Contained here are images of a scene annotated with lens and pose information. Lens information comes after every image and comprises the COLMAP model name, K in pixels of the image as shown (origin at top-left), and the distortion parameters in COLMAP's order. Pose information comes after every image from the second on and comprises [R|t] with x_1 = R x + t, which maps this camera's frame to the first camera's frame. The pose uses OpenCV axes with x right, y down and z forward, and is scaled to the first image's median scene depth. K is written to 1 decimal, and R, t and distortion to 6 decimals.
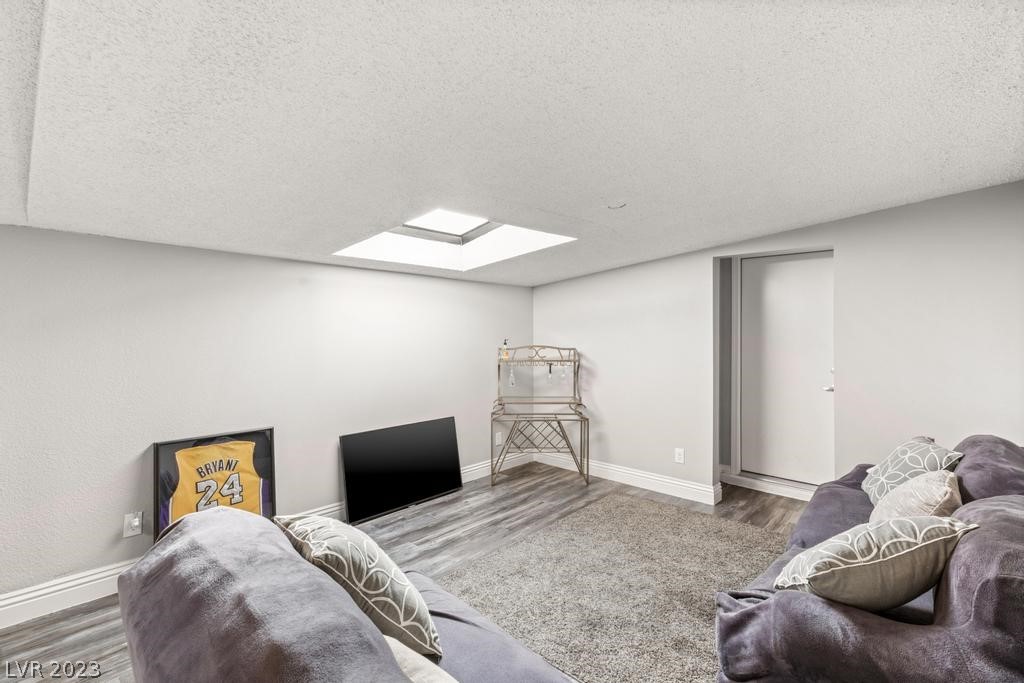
lens RADIAL K [[455.8, 0, 510.0], [0, 455.8, 342.3], [0, 0, 1]] dist [0.002379, 0.000912]
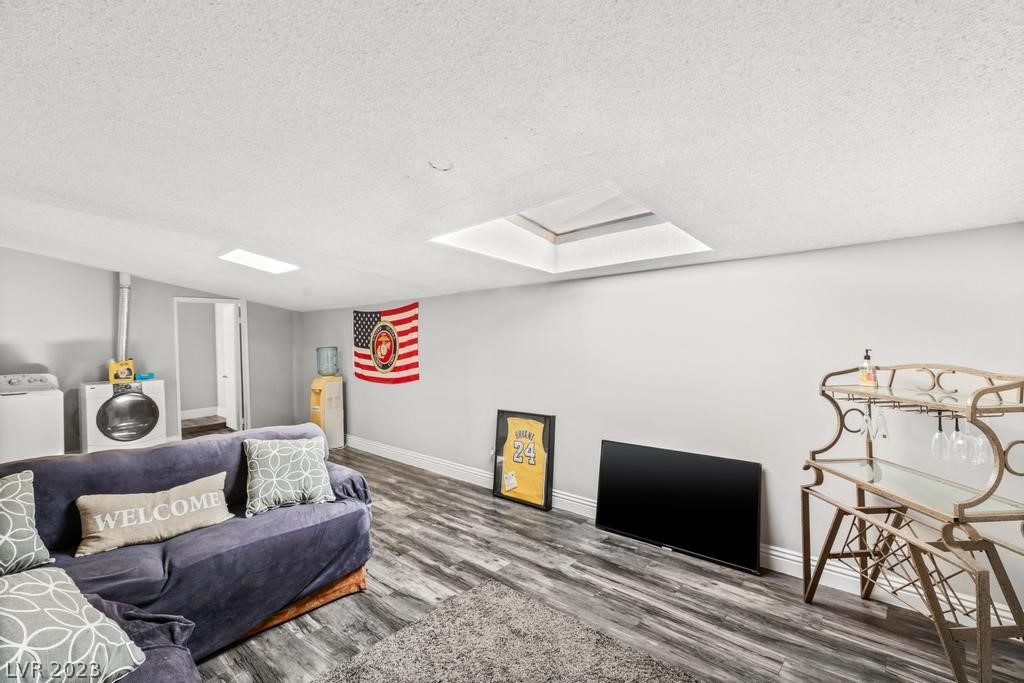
lens RADIAL K [[455.8, 0, 510.0], [0, 455.8, 342.3], [0, 0, 1]] dist [0.002379, 0.000912]
pose [[0.013396, 0.007786, -0.999880, 0.633589], [0.005137, 0.999956, 0.007855, -0.025859], [0.999897, -0.005242, 0.013355, 0.731399]]
